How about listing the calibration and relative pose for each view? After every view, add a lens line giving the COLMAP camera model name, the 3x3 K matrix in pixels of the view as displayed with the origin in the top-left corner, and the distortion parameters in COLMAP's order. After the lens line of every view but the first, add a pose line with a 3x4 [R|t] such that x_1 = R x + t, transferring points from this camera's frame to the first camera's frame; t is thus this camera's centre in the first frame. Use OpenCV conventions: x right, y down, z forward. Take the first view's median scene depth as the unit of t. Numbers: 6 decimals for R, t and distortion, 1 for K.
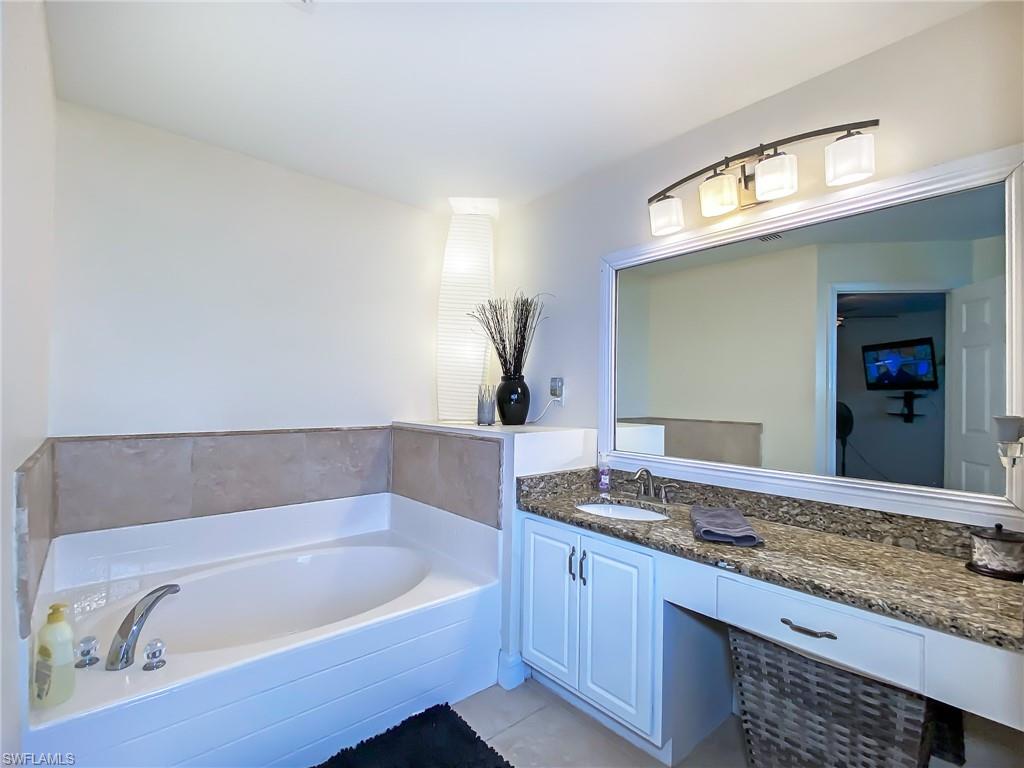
lens RADIAL K [[484.5, 0, 511.0], [0, 484.5, 387.5], [0, 0, 1]] dist [0.004539, -0.009801]
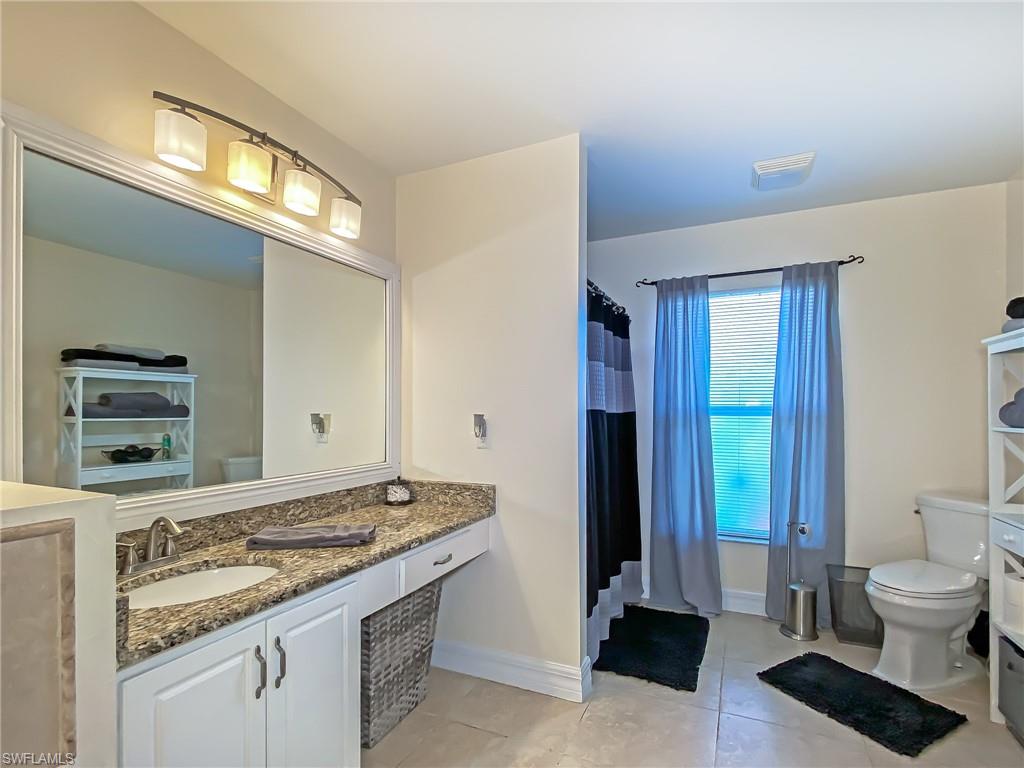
lens RADIAL K [[496.8, 0, 515.1], [0, 496.8, 412.2], [0, 0, 1]] dist [0.001779, -0.010090]
pose [[-0.422627, -0.013874, 0.906197, -0.637722], [-0.017837, 0.999816, 0.006988, 0.020917], [-0.906128, -0.013211, -0.422797, 1.070250]]
